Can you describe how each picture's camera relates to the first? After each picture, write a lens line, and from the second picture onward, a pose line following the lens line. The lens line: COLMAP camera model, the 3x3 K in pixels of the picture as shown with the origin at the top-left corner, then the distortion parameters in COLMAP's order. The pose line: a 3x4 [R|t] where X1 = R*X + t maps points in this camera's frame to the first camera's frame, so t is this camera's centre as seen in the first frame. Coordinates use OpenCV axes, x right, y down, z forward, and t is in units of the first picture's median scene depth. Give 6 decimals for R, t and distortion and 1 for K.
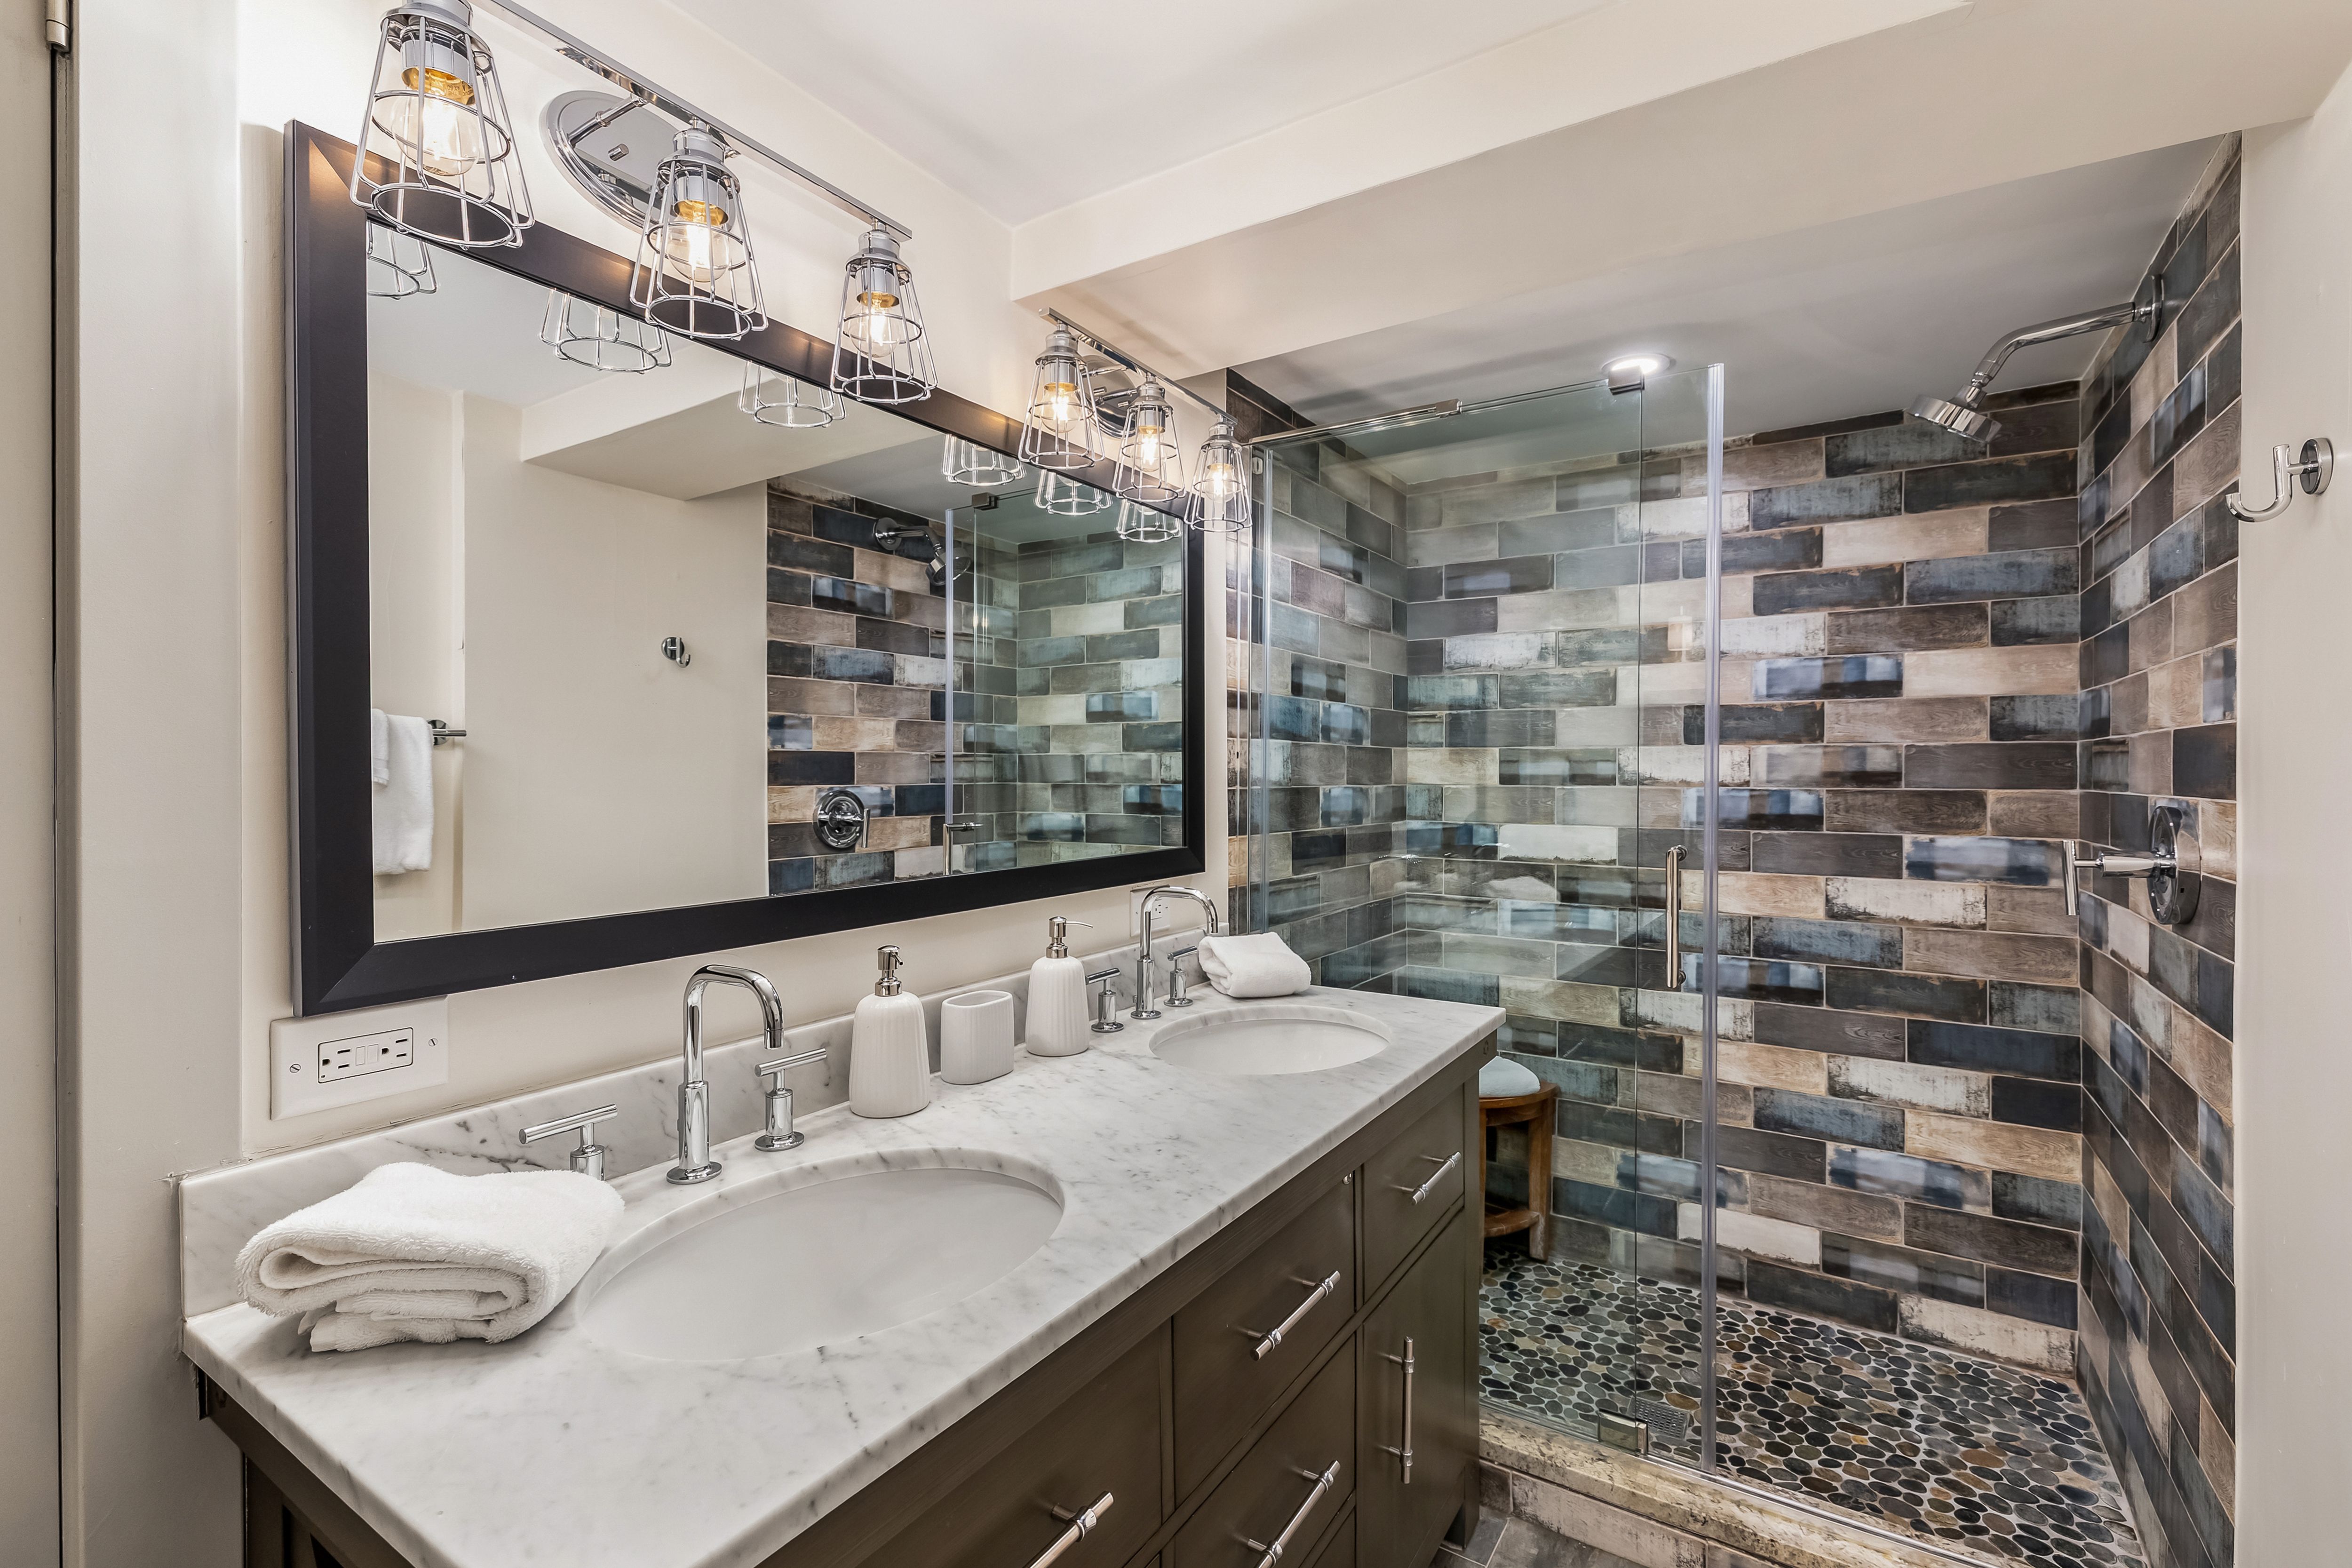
lens RADIAL K [[1027.9, 0, 1178.1], [0, 1027.9, 786.5], [0, 0, 1]] dist [-0.002161, -0.000153]
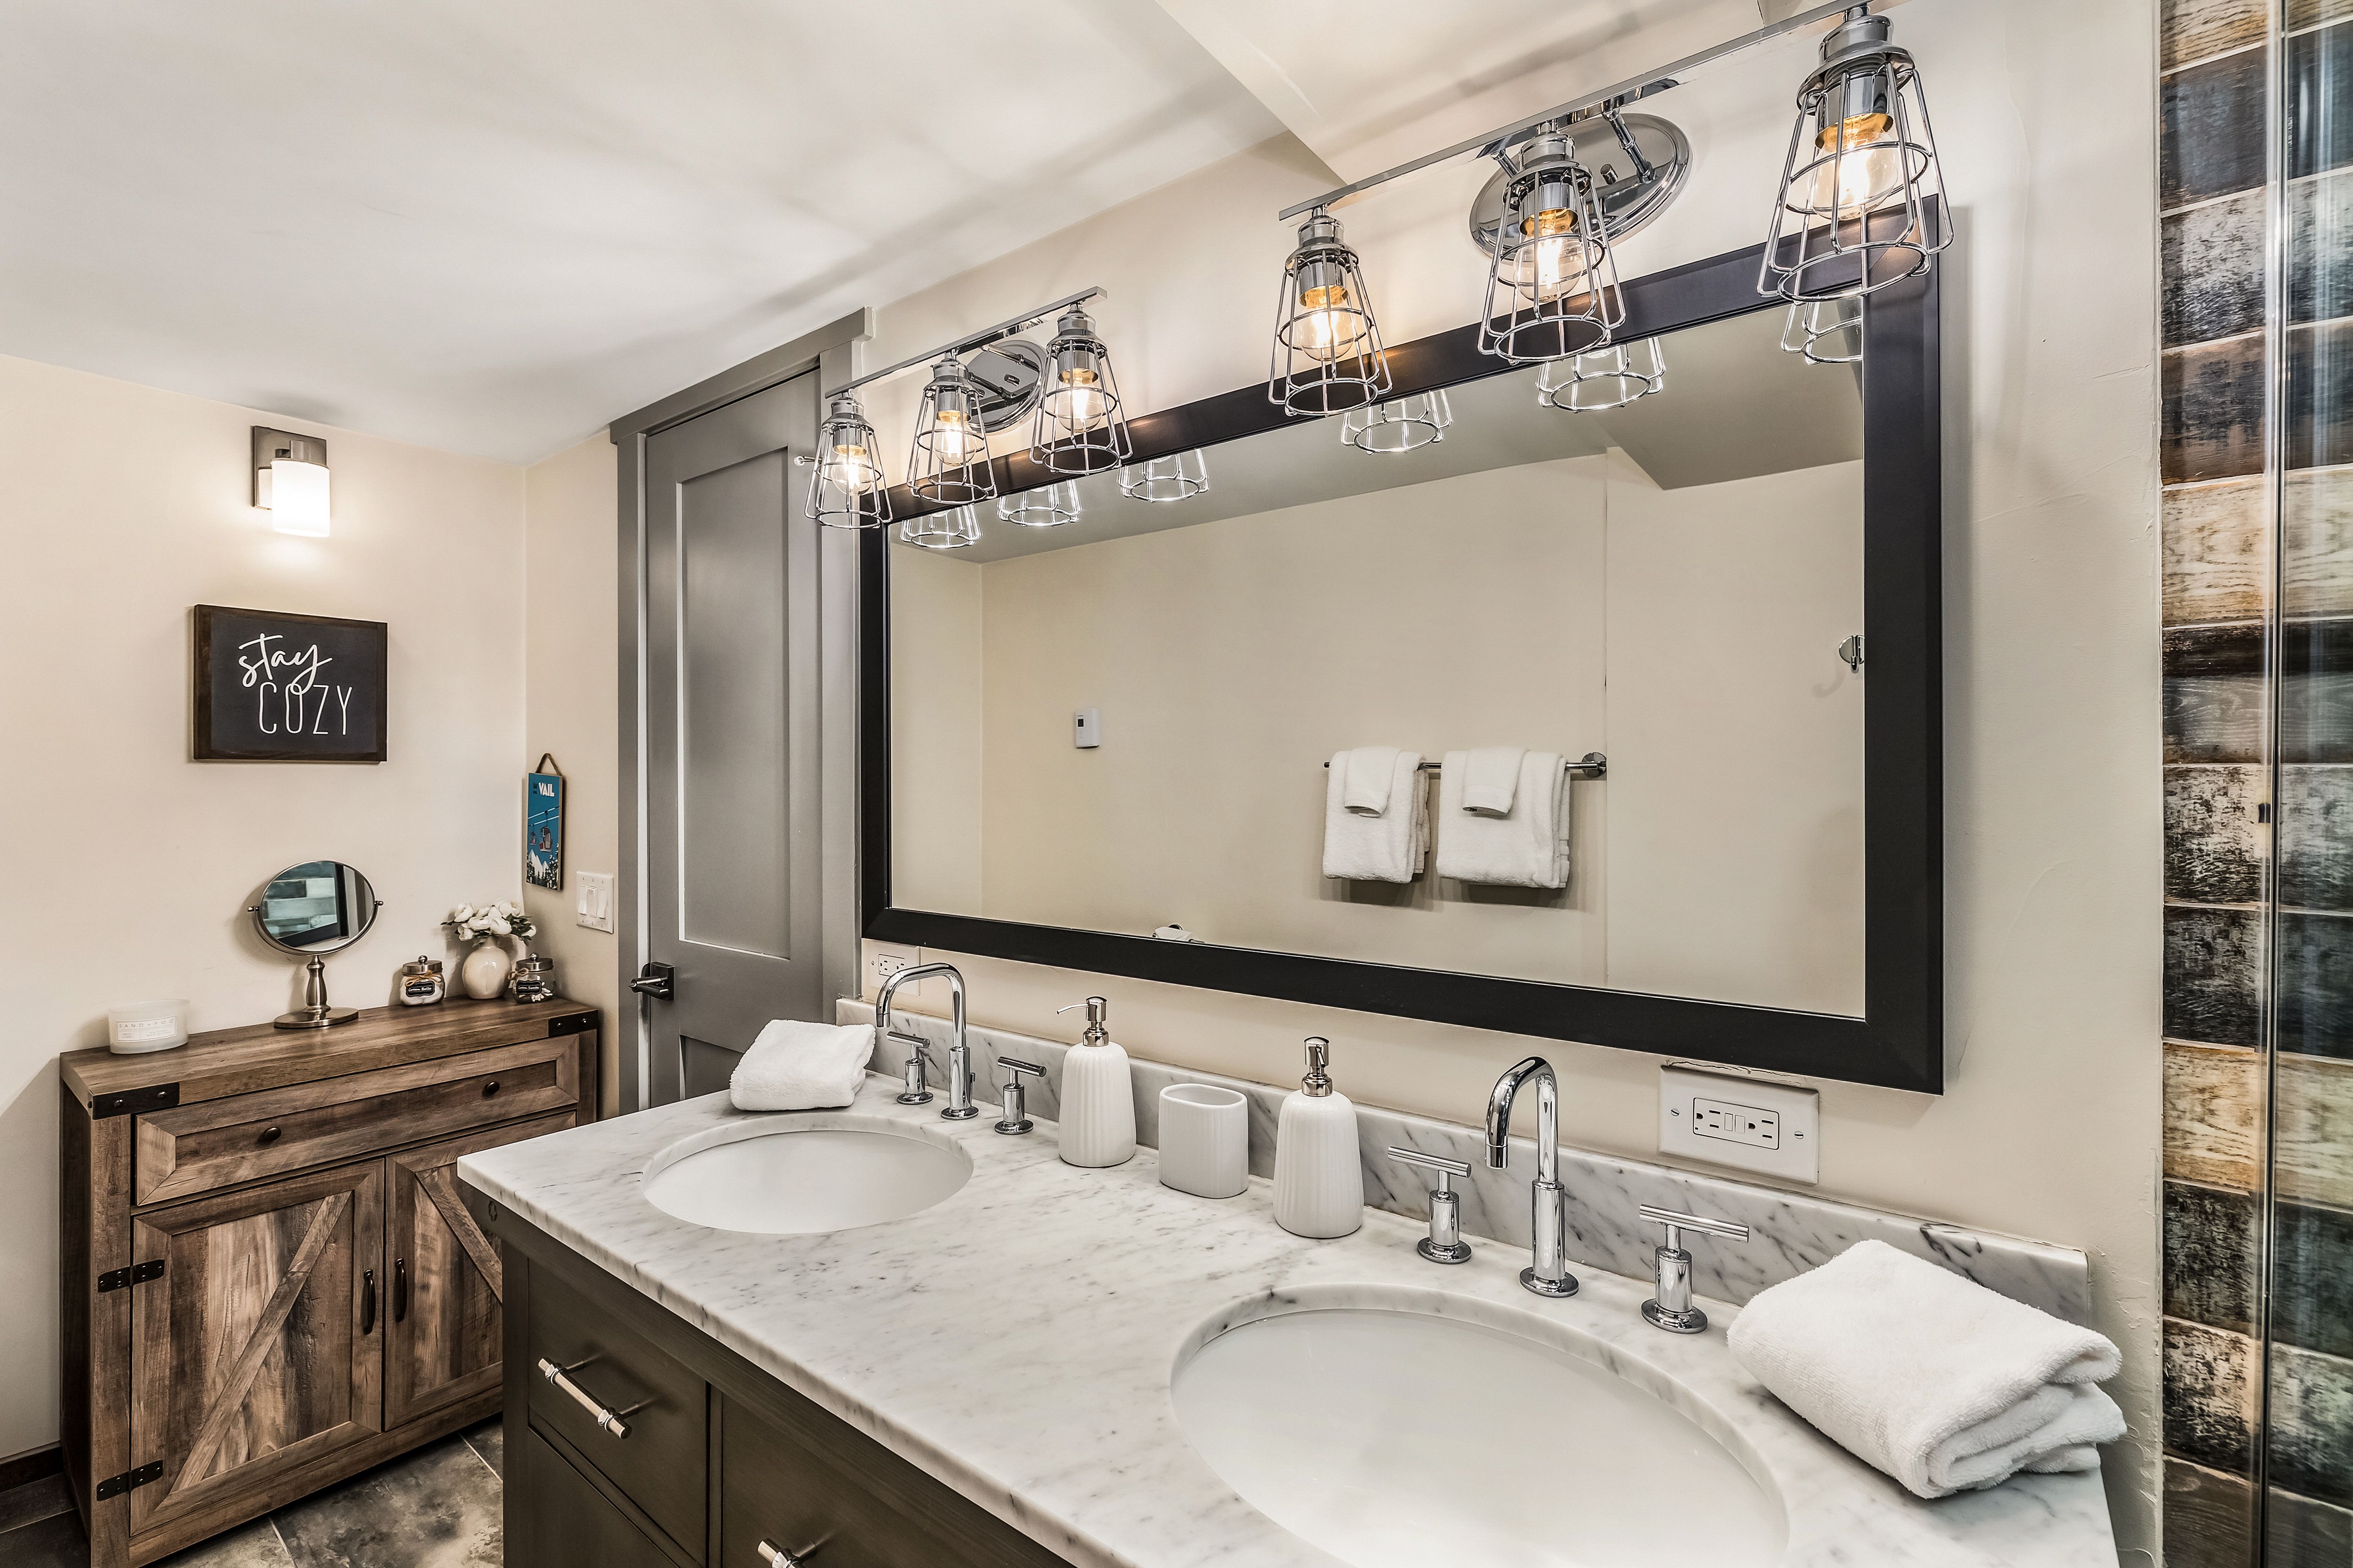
lens RADIAL K [[1028.2, 0, 1177.6], [0, 1028.2, 774.1], [0, 0, 1]] dist [-0.002161, -0.000153]
pose [[-0.083947, -0.000596, -0.996470, 0.790137], [-0.007372, 0.999973, 0.000023, -0.070876], [0.996443, 0.007348, -0.083949, 1.261231]]
